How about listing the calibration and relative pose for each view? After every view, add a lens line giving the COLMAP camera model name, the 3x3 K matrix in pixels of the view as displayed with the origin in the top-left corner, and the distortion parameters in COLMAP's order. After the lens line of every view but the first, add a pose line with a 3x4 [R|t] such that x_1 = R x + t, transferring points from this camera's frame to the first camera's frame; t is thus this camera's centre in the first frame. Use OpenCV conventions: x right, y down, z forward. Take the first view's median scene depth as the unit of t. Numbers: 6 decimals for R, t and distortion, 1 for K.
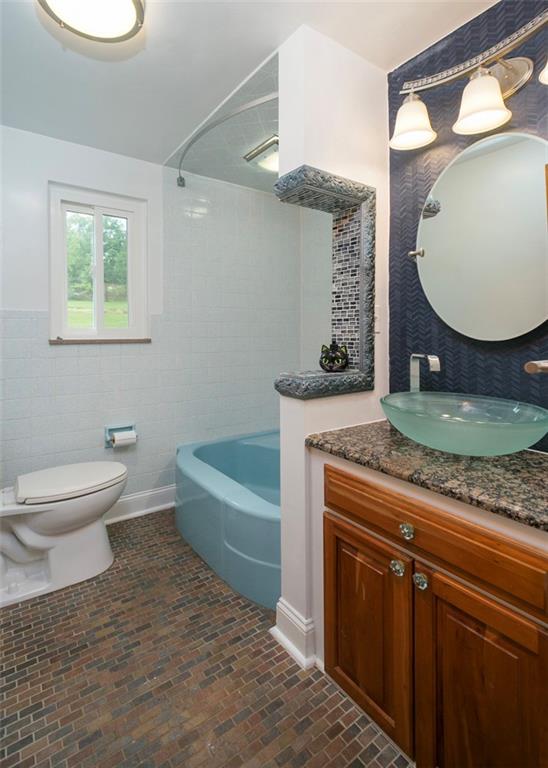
lens RADIAL K [[379.1, 0, 274.0], [0, 379.1, 384.0], [0, 0, 1]] dist [0.057947, 0.000706]
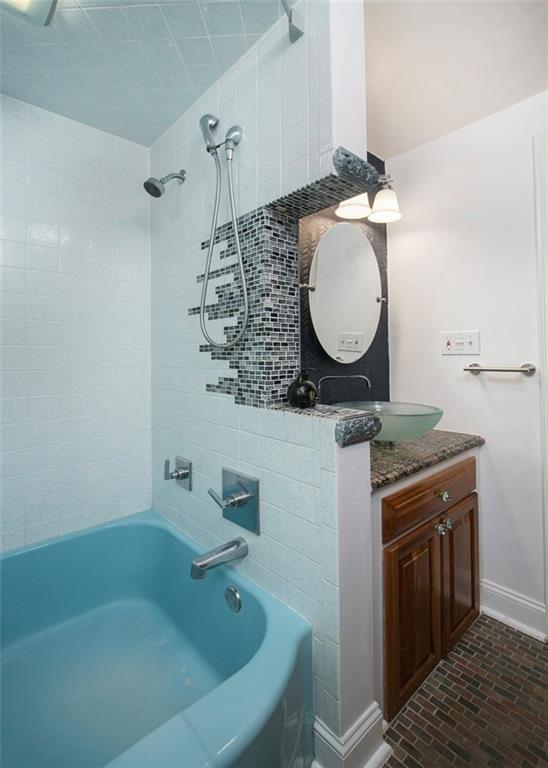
lens RADIAL K [[379.1, 0, 274.0], [0, 379.1, 384.0], [0, 0, 1]] dist [0.057947, 0.000706]
pose [[-0.103469, -0.072098, 0.992016, -0.649347], [0.144176, 0.985748, 0.086680, -0.159546], [-0.984128, 0.151994, -0.091599, 1.122634]]
